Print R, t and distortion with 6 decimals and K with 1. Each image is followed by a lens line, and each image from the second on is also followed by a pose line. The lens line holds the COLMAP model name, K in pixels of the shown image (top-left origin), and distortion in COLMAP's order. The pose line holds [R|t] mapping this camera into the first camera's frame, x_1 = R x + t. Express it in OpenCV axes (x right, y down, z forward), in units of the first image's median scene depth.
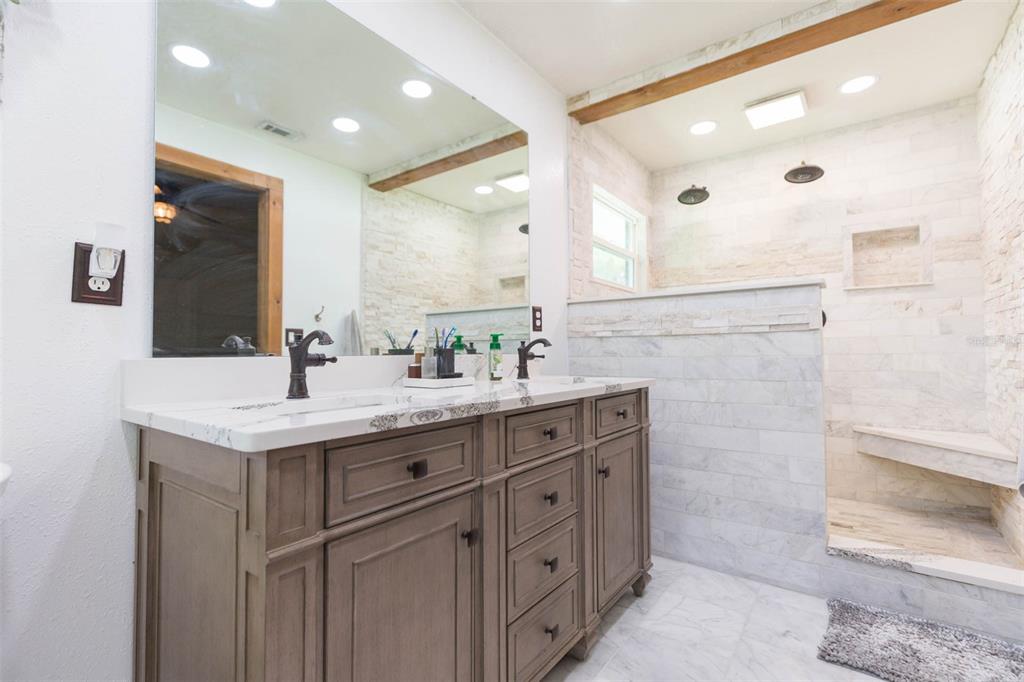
lens RADIAL K [[458.2, 0, 515.0], [0, 458.2, 340.8], [0, 0, 1]] dist [0.004903, -0.000679]
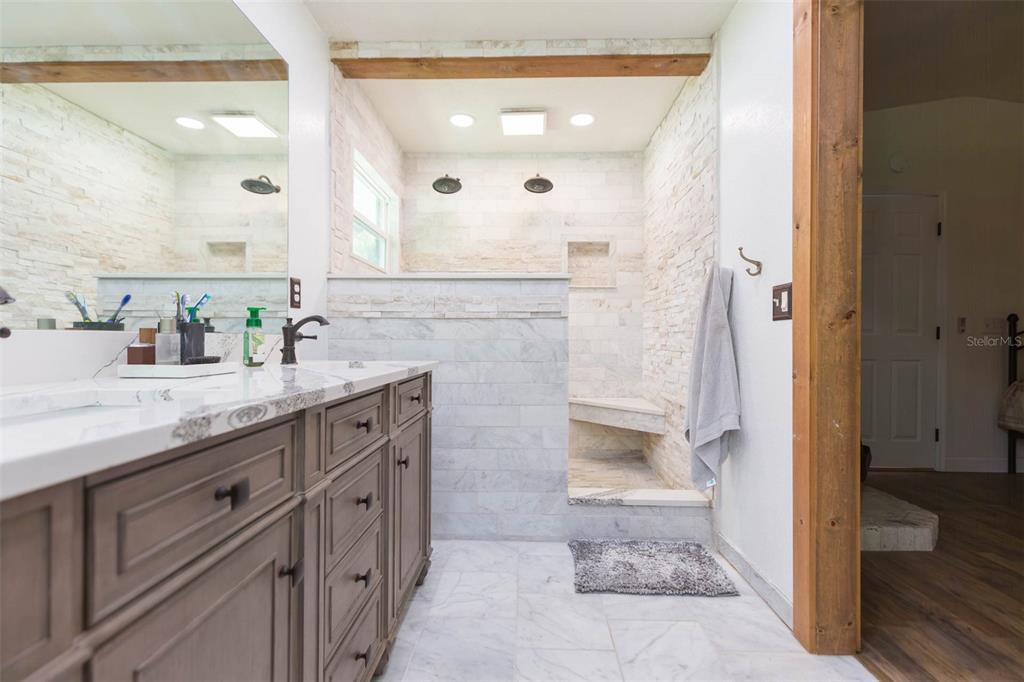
lens RADIAL K [[458.2, 0, 513.8], [0, 458.2, 340.0], [0, 0, 1]] dist [0.004903, -0.000679]
pose [[0.826280, 0.010737, 0.563158, -0.101869], [-0.026489, 0.999453, 0.019809, 0.011685], [-0.562637, -0.031285, 0.826112, 0.087856]]
